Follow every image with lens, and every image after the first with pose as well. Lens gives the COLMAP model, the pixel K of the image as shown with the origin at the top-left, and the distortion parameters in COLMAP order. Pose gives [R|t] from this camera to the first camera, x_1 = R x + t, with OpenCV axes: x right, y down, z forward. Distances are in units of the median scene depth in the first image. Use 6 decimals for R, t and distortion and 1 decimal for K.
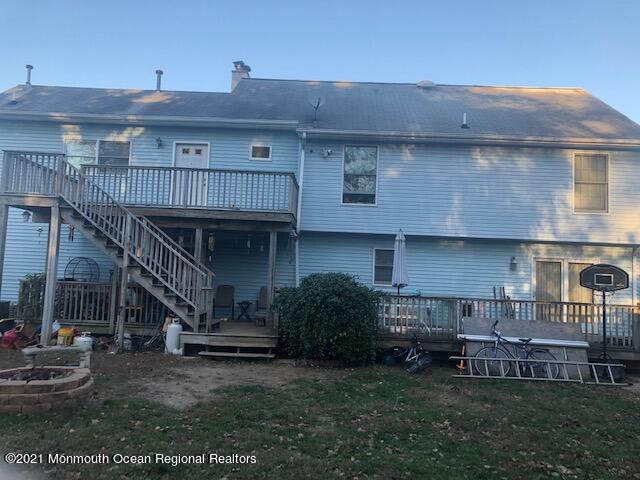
lens RADIAL K [[527.7, 0, 320.0], [0, 527.7, 240.0], [0, 0, 1]] dist [0.012556, -0.001135]
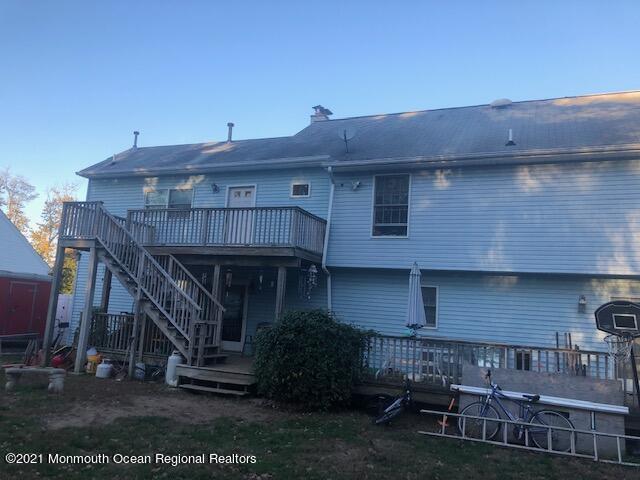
lens RADIAL K [[527.7, 0, 320.0], [0, 527.7, 240.0], [0, 0, 1]] dist [0.012556, -0.001135]
pose [[0.928079, -0.033862, -0.370841, 0.305054], [0.000584, 0.995988, -0.089482, 0.019341], [0.372383, 0.082830, 0.924375, 0.099533]]
